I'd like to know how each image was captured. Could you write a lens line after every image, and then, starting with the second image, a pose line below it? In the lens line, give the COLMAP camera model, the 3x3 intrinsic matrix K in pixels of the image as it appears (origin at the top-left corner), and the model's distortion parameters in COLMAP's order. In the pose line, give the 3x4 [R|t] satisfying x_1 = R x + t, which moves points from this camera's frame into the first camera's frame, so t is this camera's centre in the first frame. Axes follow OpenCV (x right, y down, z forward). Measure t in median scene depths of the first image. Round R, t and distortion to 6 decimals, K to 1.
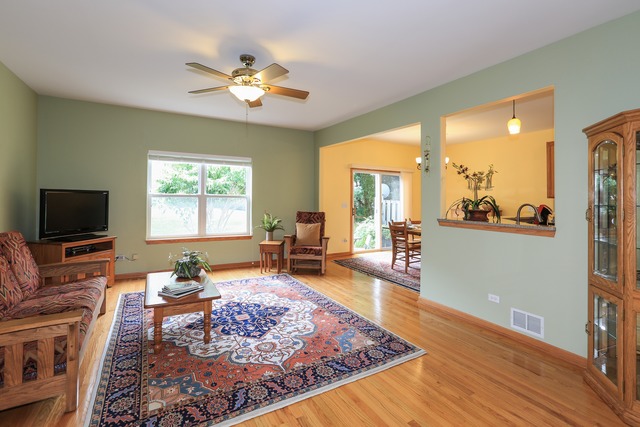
lens RADIAL K [[294.4, 0, 320.4], [0, 294.4, 200.7], [0, 0, 1]] dist [0.000908, 0.000472]
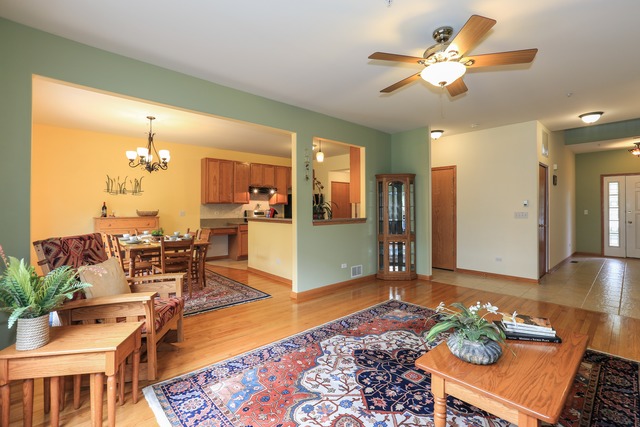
lens RADIAL K [[294.4, 0, 320.4], [0, 294.4, 200.7], [0, 0, 1]] dist [0.000908, 0.000472]
pose [[-0.226575, 0.024677, 0.973681, -0.810434], [0.004538, 0.999695, -0.024281, 0.010571], [-0.973983, -0.001082, -0.226618, 1.252749]]
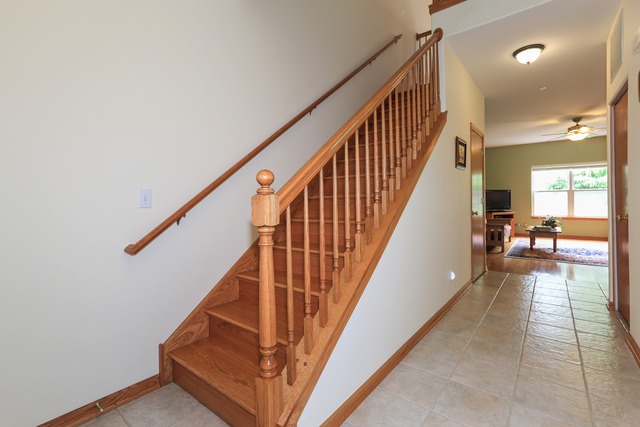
lens RADIAL K [[294.4, 0, 320.4], [0, 294.4, 200.7], [0, 0, 1]] dist [0.000908, 0.000472]
pose [[0.368519, -0.012013, -0.929543, 0.942056], [0.021455, 0.999760, -0.004414, 0.030127], [0.929373, -0.018317, 0.368688, -1.329684]]
